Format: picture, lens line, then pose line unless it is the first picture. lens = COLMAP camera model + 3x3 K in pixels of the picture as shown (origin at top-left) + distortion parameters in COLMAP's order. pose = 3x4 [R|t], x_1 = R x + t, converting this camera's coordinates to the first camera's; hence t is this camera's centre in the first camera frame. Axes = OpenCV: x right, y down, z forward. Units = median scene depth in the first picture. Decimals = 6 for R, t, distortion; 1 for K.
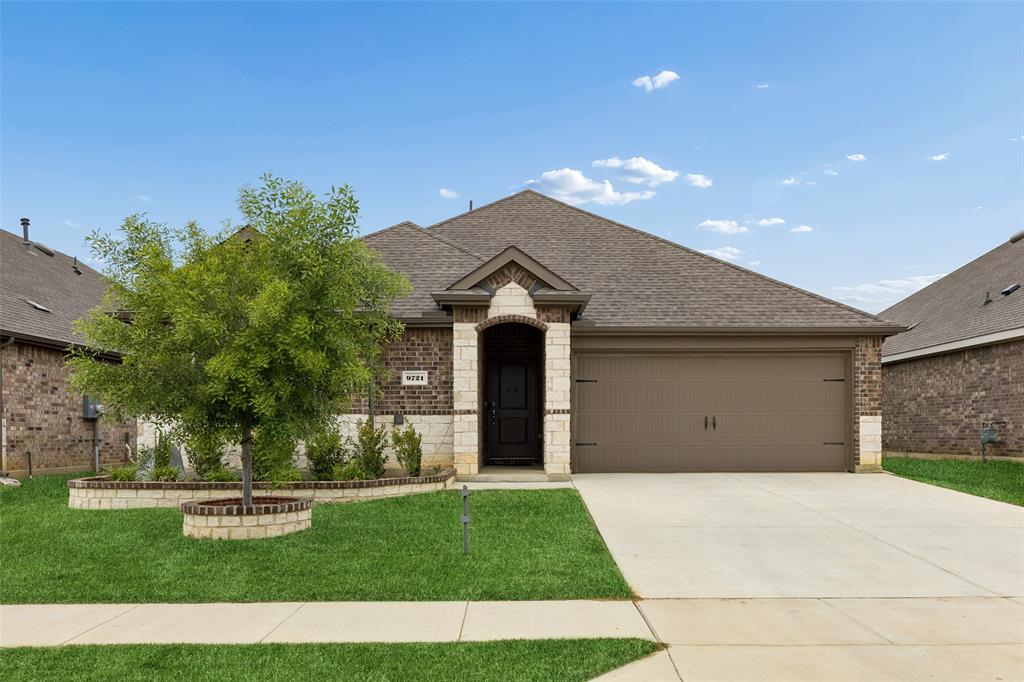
lens RADIAL K [[813.4, 0, 511.8], [0, 813.4, 348.3], [0, 0, 1]] dist [0.010339, -0.008320]
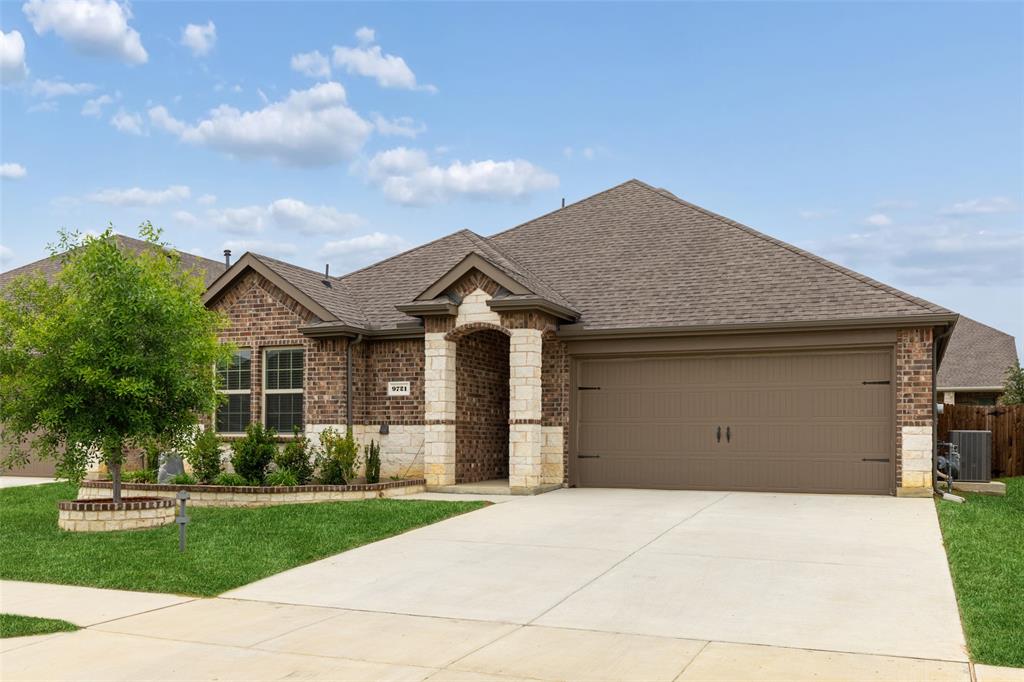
lens RADIAL K [[895.4, 0, 512.2], [0, 895.4, 337.4], [0, 0, 1]] dist [-0.000438, 0.019573]
pose [[0.918753, -0.037719, -0.393028, 0.460719], [0.032319, 0.999270, -0.020349, -0.000030], [0.393509, 0.005993, 0.919301, 0.027825]]
